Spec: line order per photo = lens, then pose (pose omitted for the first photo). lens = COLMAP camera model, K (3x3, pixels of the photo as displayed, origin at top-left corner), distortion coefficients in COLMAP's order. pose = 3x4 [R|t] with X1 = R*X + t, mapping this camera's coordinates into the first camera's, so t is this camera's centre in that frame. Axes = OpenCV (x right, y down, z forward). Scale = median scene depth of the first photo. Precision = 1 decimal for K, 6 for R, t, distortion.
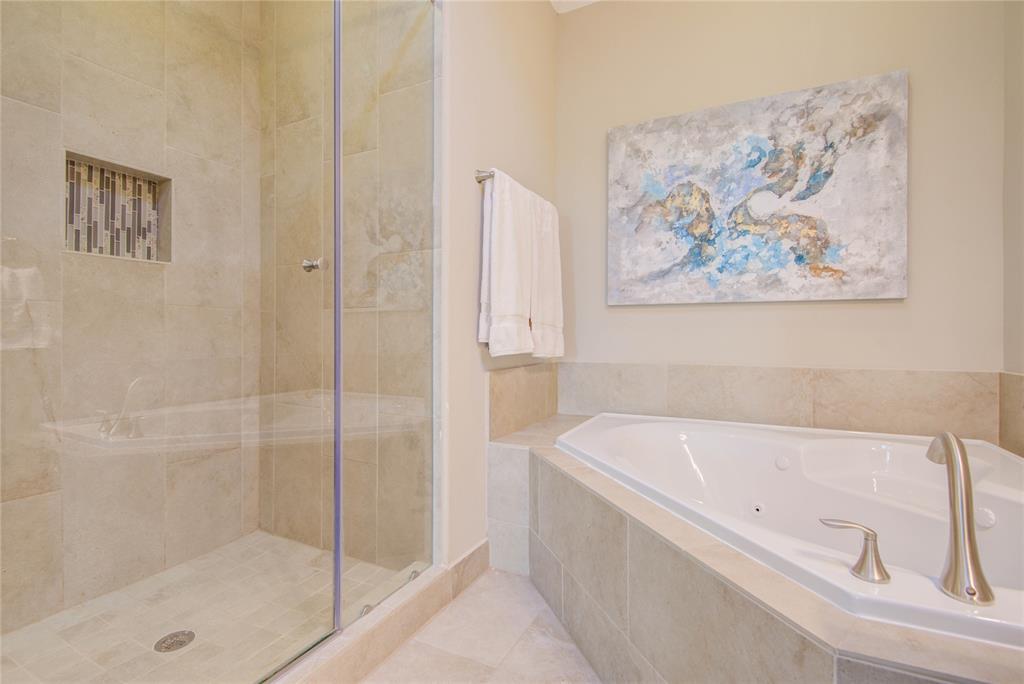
lens RADIAL K [[475.1, 0, 514.9], [0, 475.1, 341.6], [0, 0, 1]] dist [-0.001088, -0.000892]
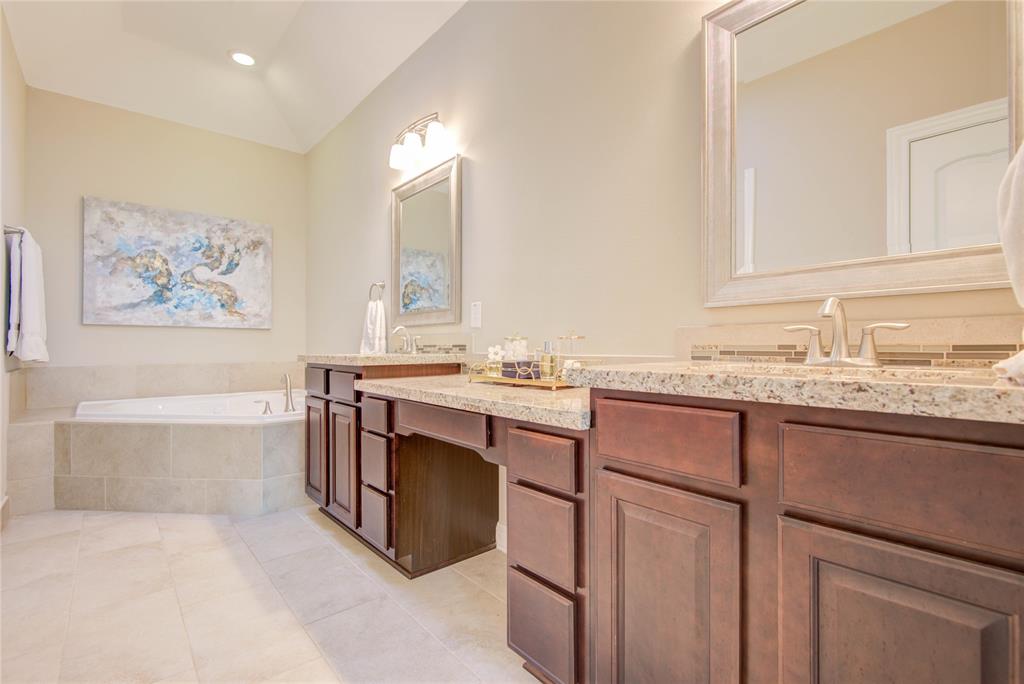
lens RADIAL K [[475.1, 0, 514.9], [0, 475.1, 341.6], [0, 0, 1]] dist [-0.001088, -0.000892]
pose [[0.379117, 0.010004, 0.925295, -0.677052], [0.012148, 0.999802, -0.015787, 0.013373], [-0.925269, 0.017225, 0.378920, -0.759394]]
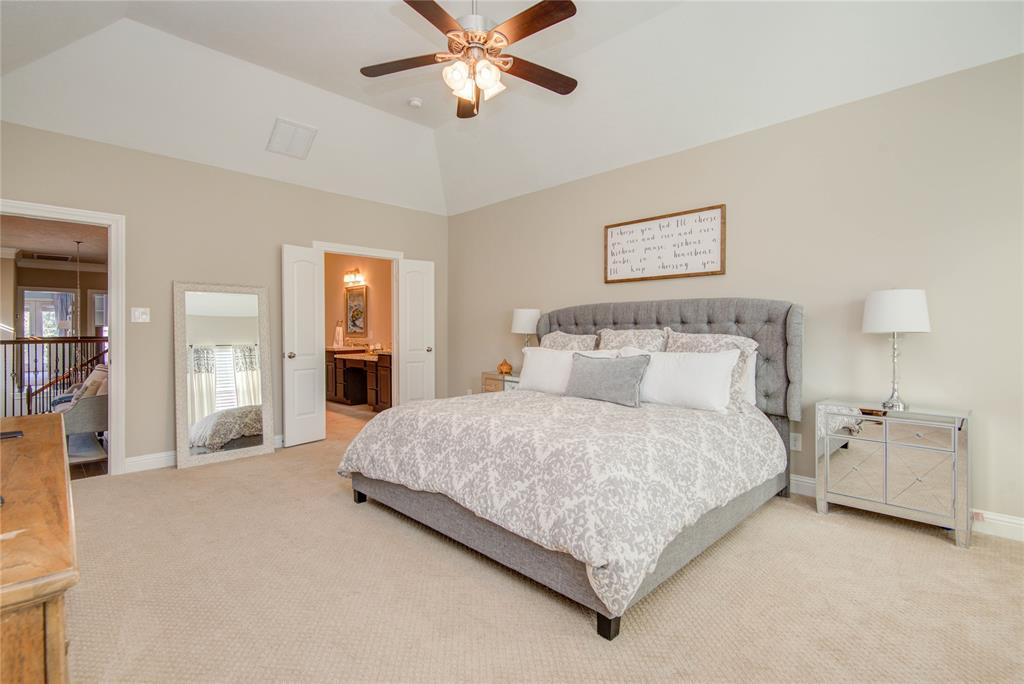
lens RADIAL K [[475.1, 0, 514.9], [0, 475.1, 341.6], [0, 0, 1]] dist [-0.001088, -0.000892]
pose [[0.305986, -0.023817, 0.951738, -2.829511], [0.017602, 0.999658, 0.019357, -0.068422], [-0.951873, 0.010829, 0.306300, -2.431882]]
